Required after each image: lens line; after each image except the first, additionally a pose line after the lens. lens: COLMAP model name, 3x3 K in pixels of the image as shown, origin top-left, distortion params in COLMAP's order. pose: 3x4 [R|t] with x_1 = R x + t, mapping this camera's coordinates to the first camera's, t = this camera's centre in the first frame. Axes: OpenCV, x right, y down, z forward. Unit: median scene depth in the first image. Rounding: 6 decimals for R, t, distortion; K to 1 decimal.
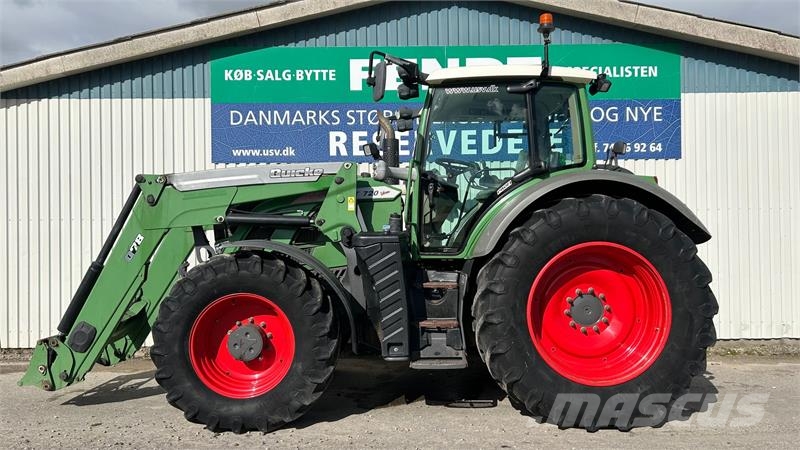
lens RADIAL K [[600.8, 0, 400.8], [0, 600.8, 237.0], [0, 0, 1]] dist [0.051688, -0.048062]
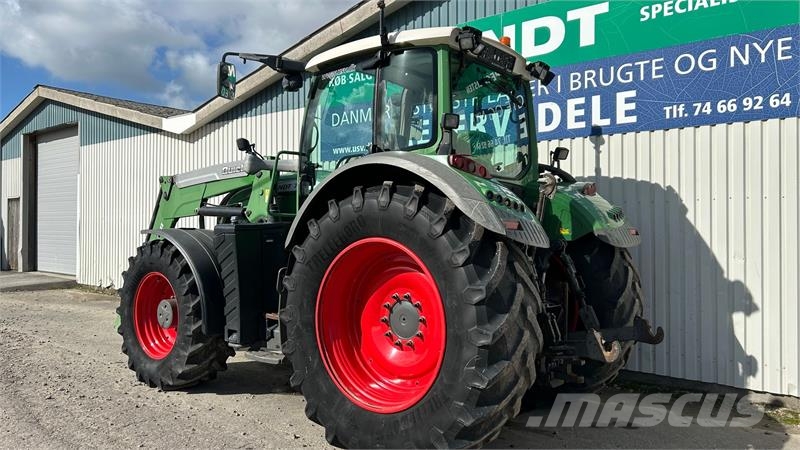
lens RADIAL K [[600.8, 0, 403.0], [0, 600.8, 219.4], [0, 0, 1]] dist [0.051688, -0.048062]
pose [[0.763354, 0.008898, -0.645919, 0.535278], [-0.023104, 0.999641, -0.013534, -0.001725], [0.645567, 0.025255, 0.763286, 0.242478]]
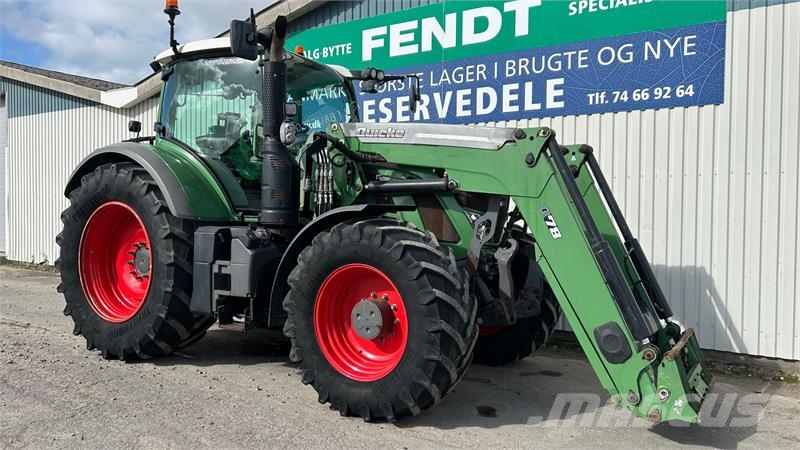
lens RADIAL K [[600.8, 0, 402.1], [0, 600.8, 220.8], [0, 0, 1]] dist [0.051688, -0.048062]
pose [[0.829899, 0.032973, -0.556938, 0.553646], [-0.028387, 0.999455, 0.016872, 0.009418], [0.557191, 0.001808, 0.830383, 0.185225]]
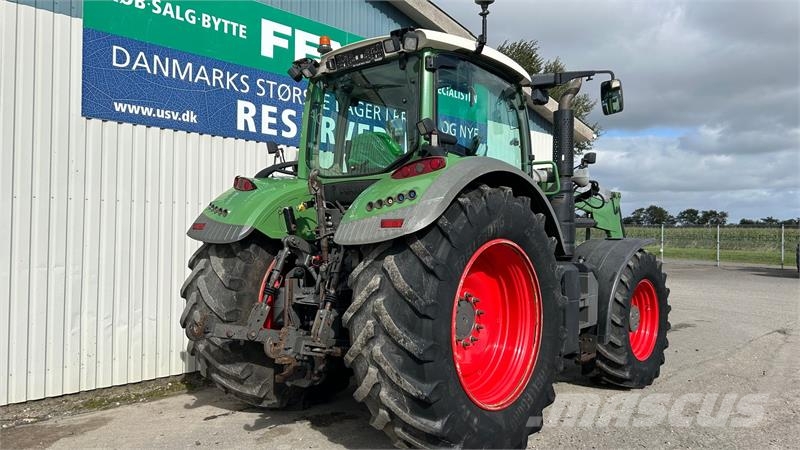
lens RADIAL K [[600.8, 0, 400.3], [0, 600.8, 223.1], [0, 0, 1]] dist [0.051688, -0.048062]
pose [[0.680833, 0.026268, 0.731967, -0.560644], [-0.015866, 0.999651, -0.021117, 0.003966], [-0.732267, 0.002764, 0.681012, 0.288027]]
